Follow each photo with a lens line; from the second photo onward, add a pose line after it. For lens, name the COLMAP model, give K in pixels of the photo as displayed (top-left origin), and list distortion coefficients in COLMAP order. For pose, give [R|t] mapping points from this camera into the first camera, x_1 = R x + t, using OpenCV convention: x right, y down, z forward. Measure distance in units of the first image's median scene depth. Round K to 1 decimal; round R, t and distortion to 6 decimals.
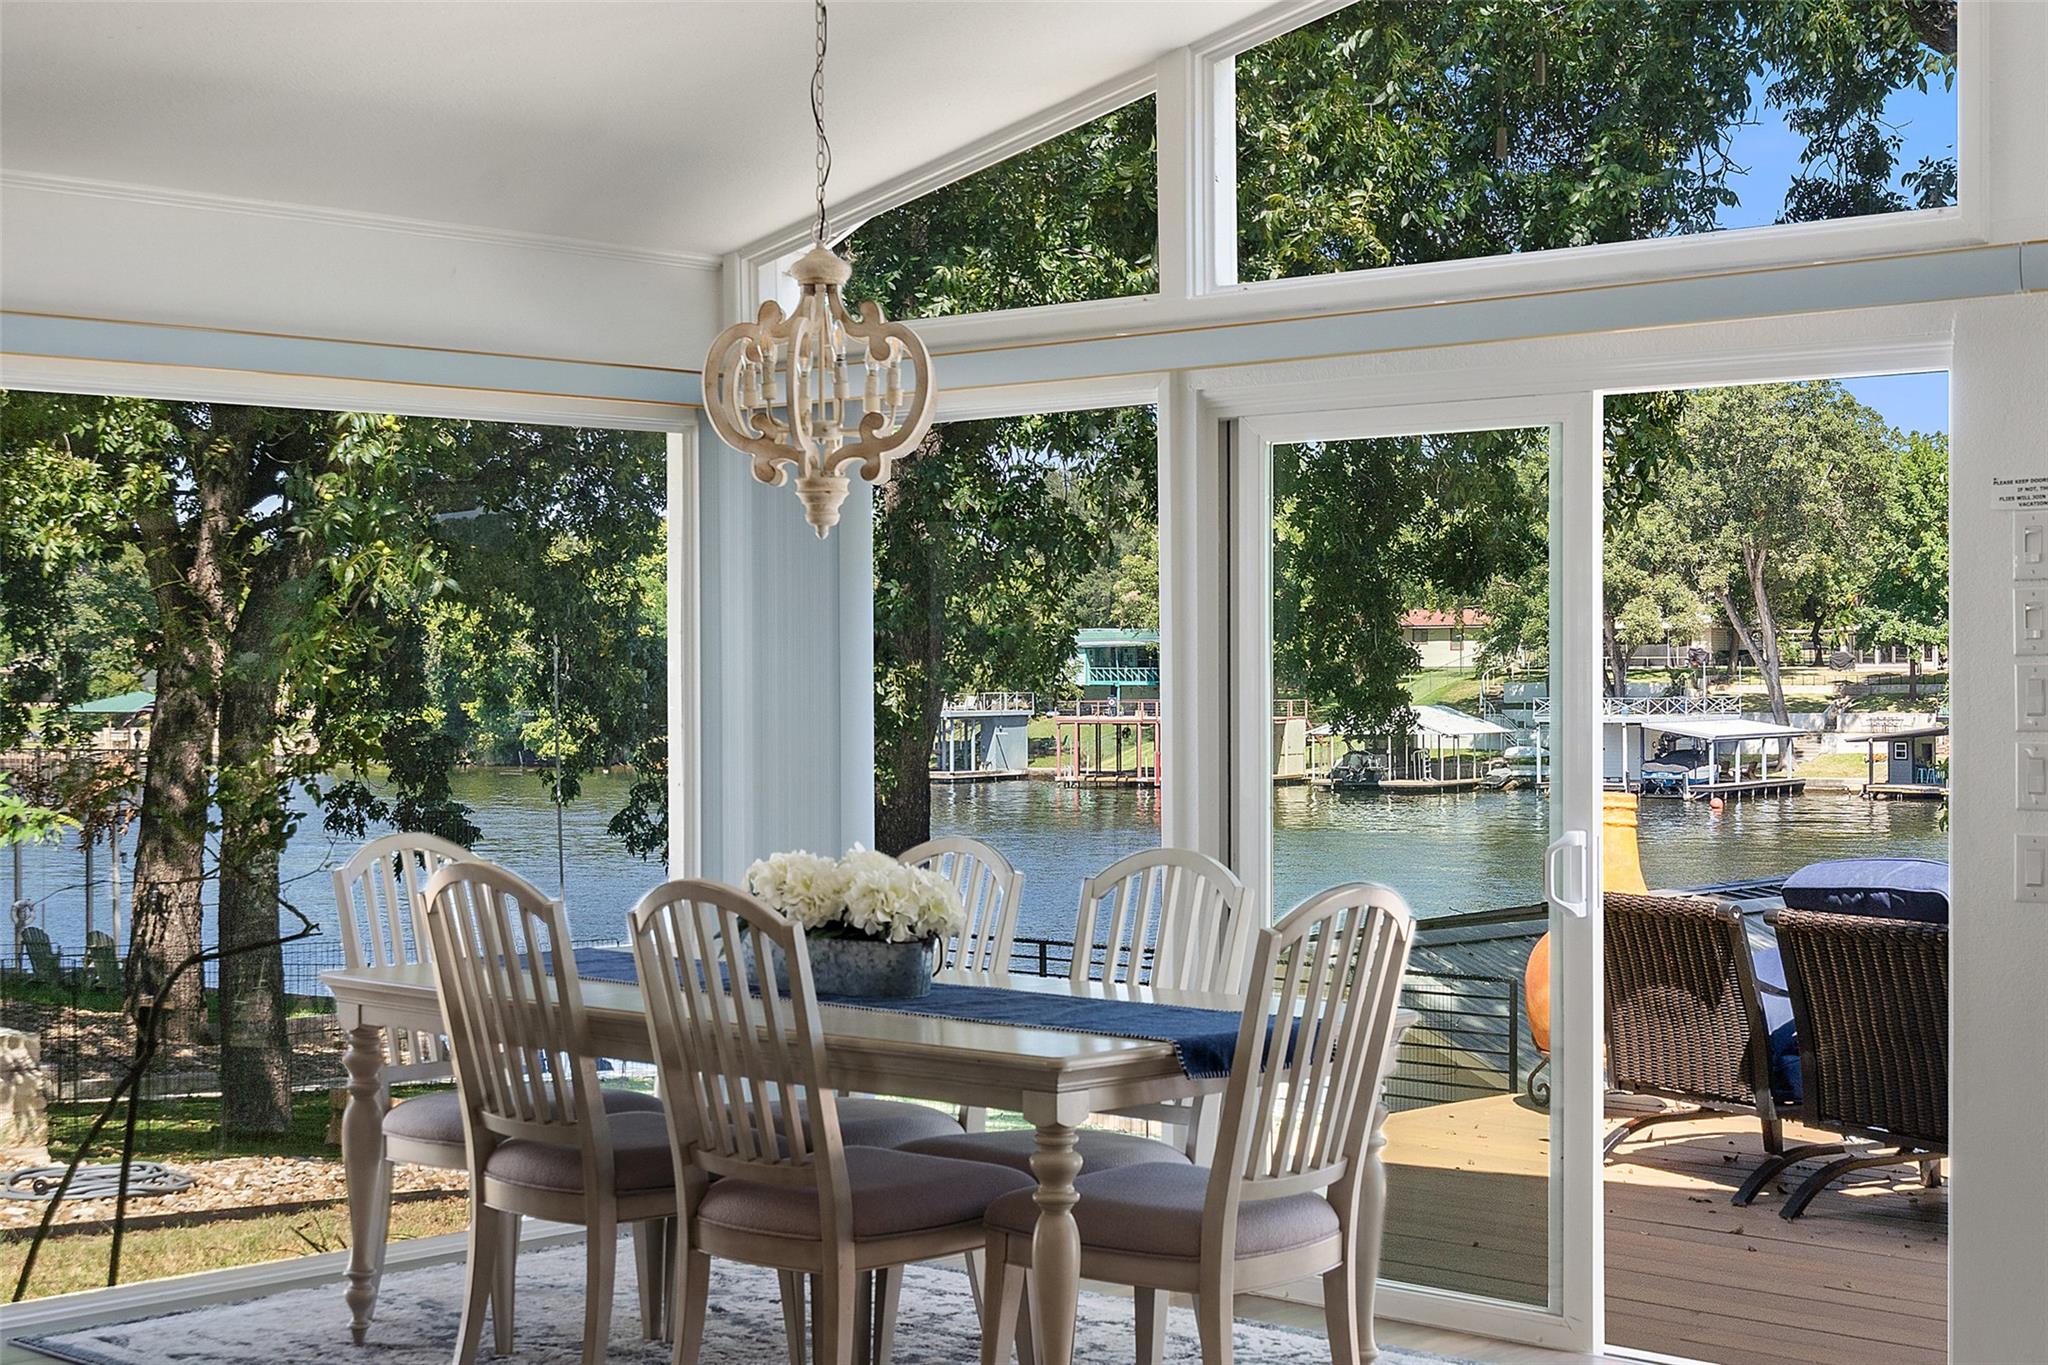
lens RADIAL K [[3015.9, 0, 1035.2], [0, 3015.9, 692.5], [0, 0, 1]] dist [0.041451, 0.000000]
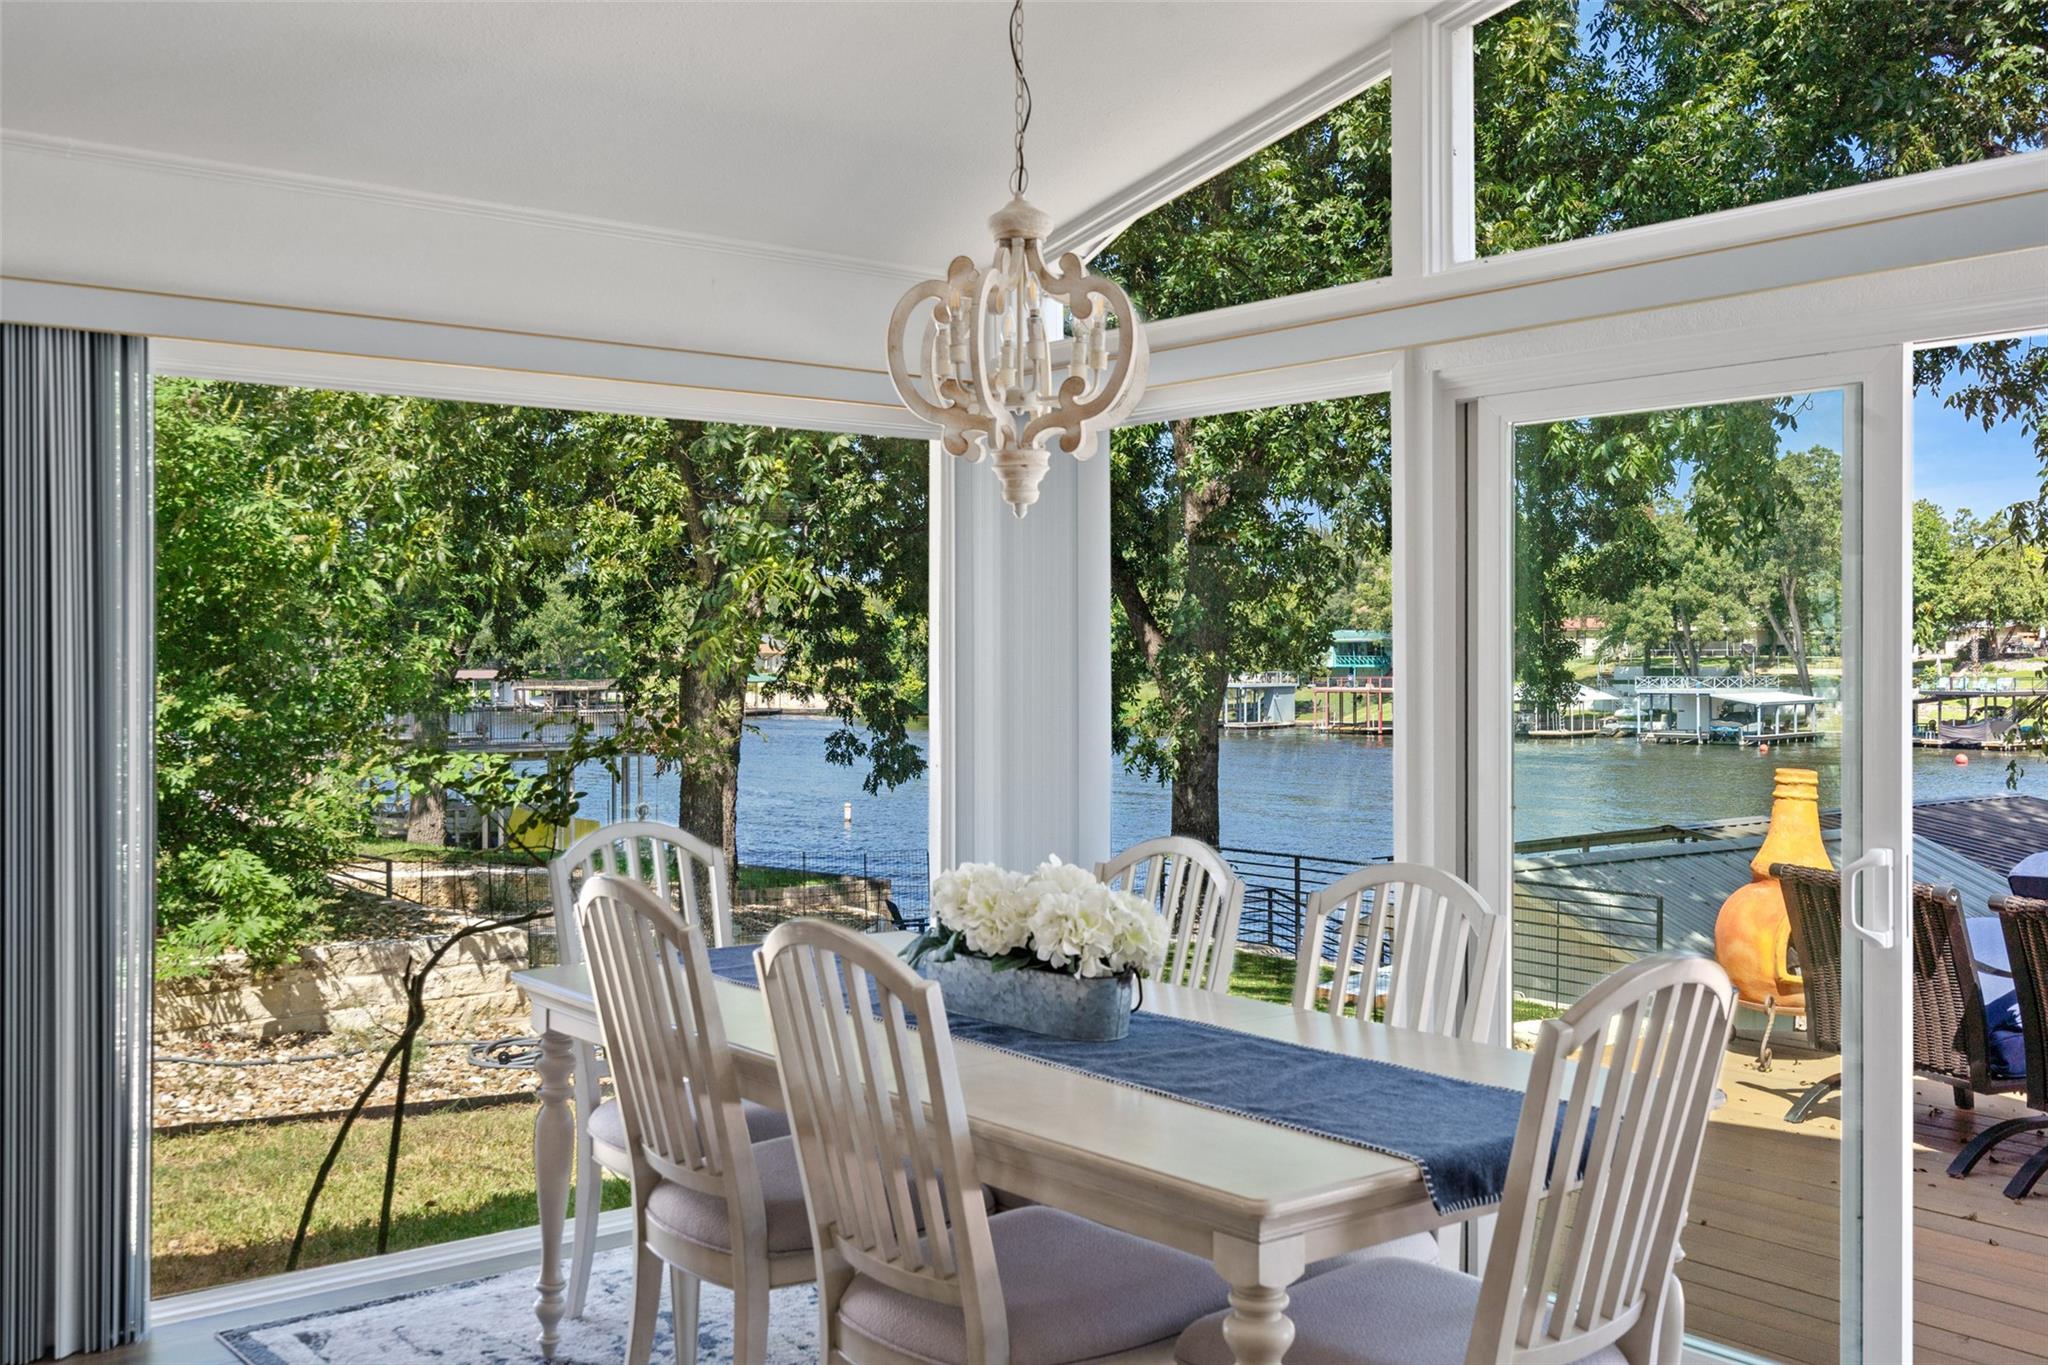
lens RADIAL K [[1909.7, 0, 1009.0], [0, 1909.7, 665.0], [0, 0, 1]] dist [0.000990, 0.000000]
pose [[0.988540, 0.002111, -0.150948, 0.006692], [-0.002628, 0.999991, -0.003225, -0.002327], [0.150939, 0.003585, 0.988537, 0.211364]]
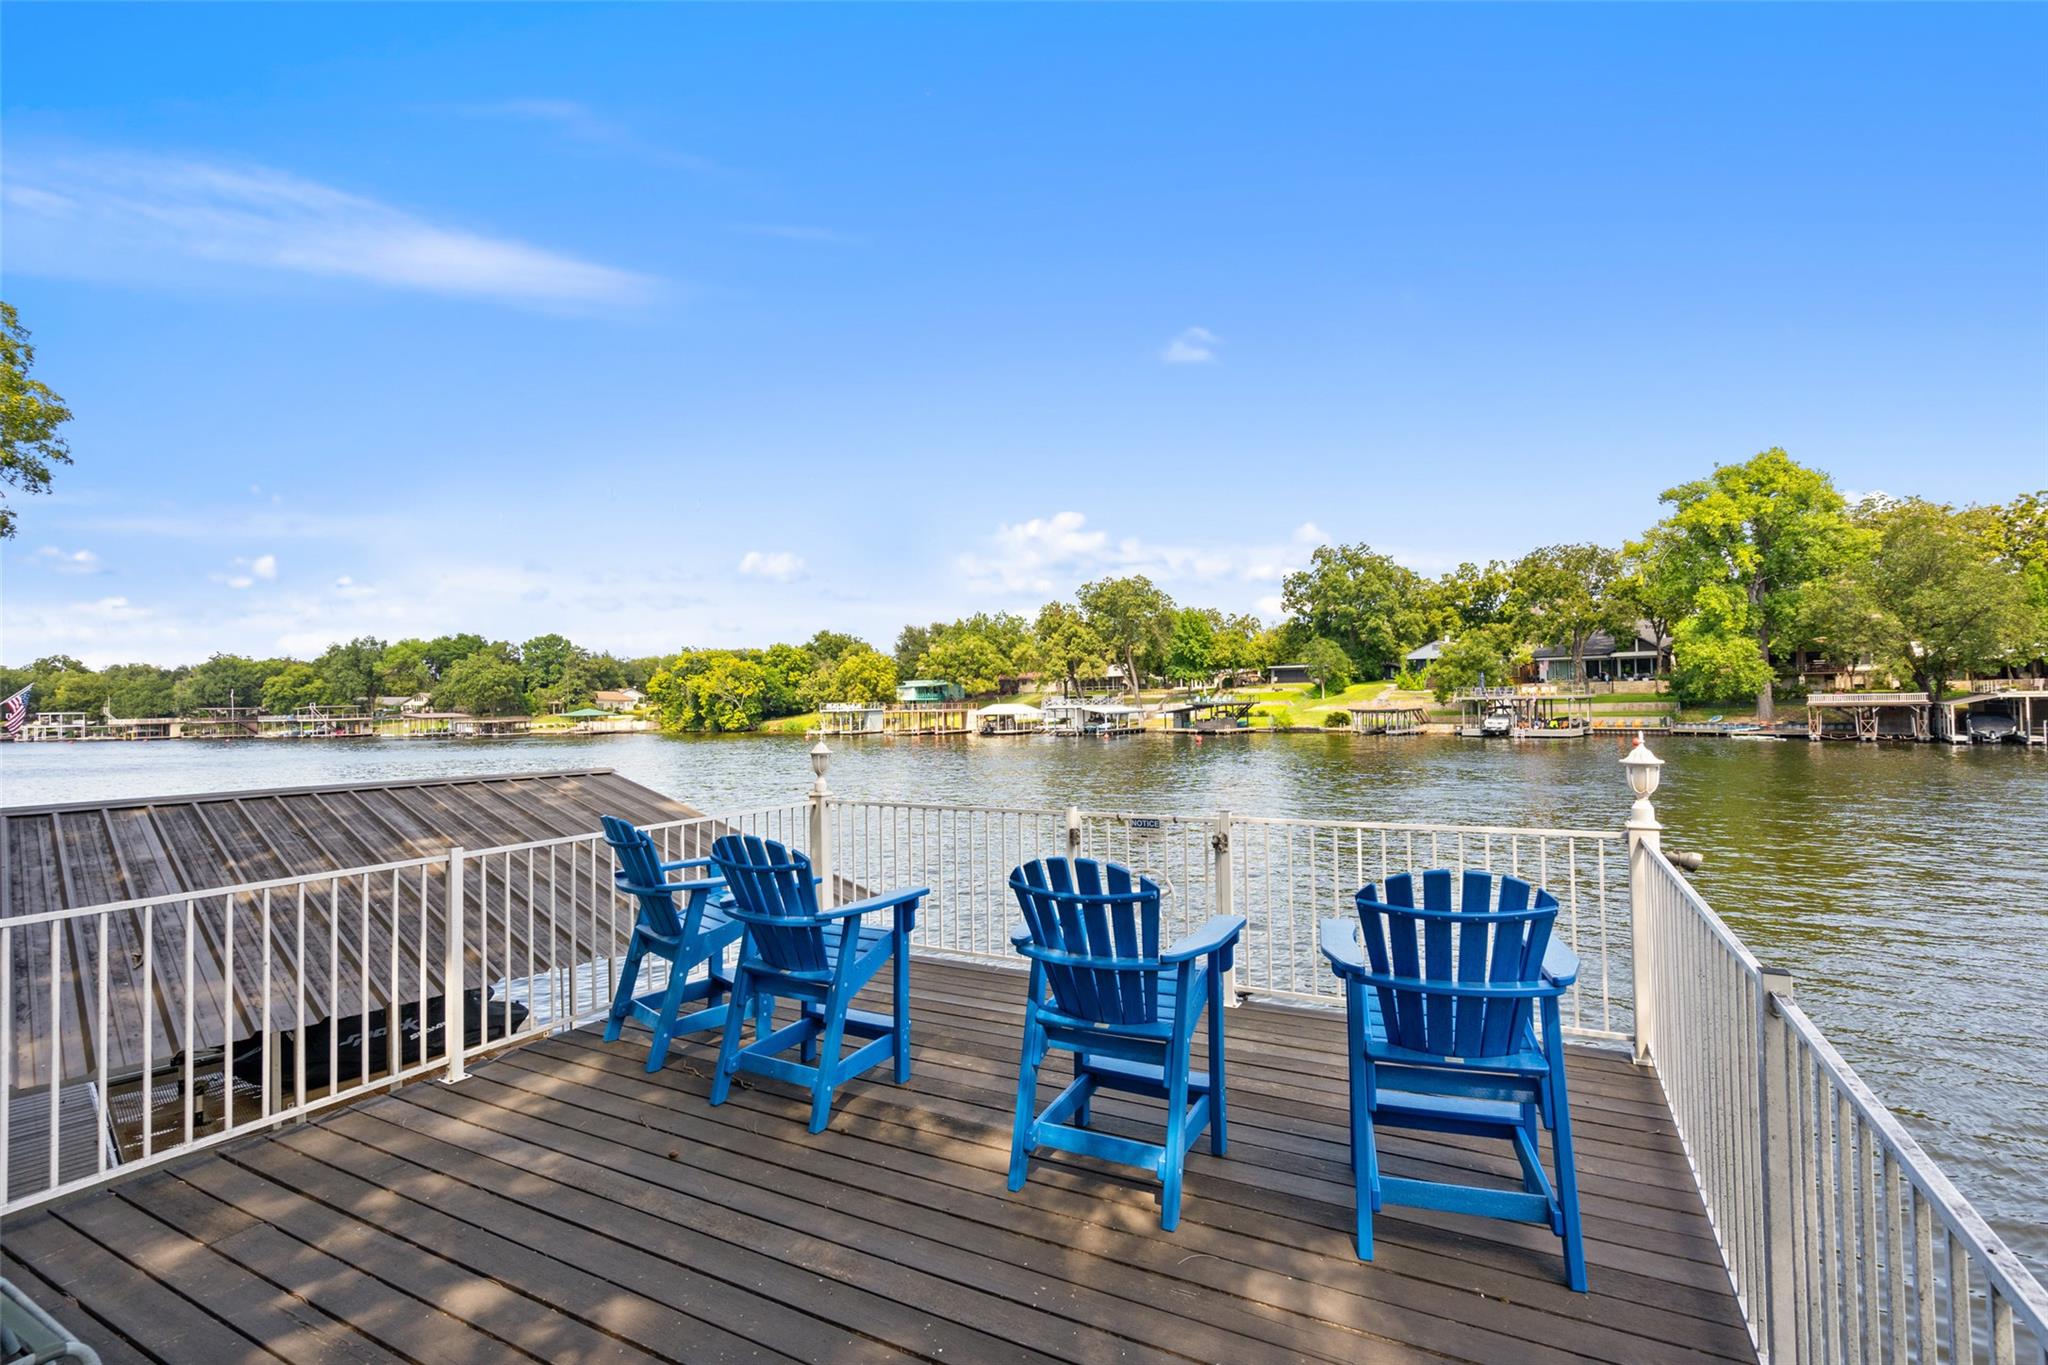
lens RADIAL K [[940.3, 0, 1010.4], [0, 940.3, 679.7], [0, 0, 1]] dist [-0.007053, 0.004215]
pose [[0.999029, -0.017388, 0.040487, 1.637095], [0.018547, 0.999424, -0.028426, 0.123019], [-0.039969, 0.029149, 0.998776, 2.365772]]
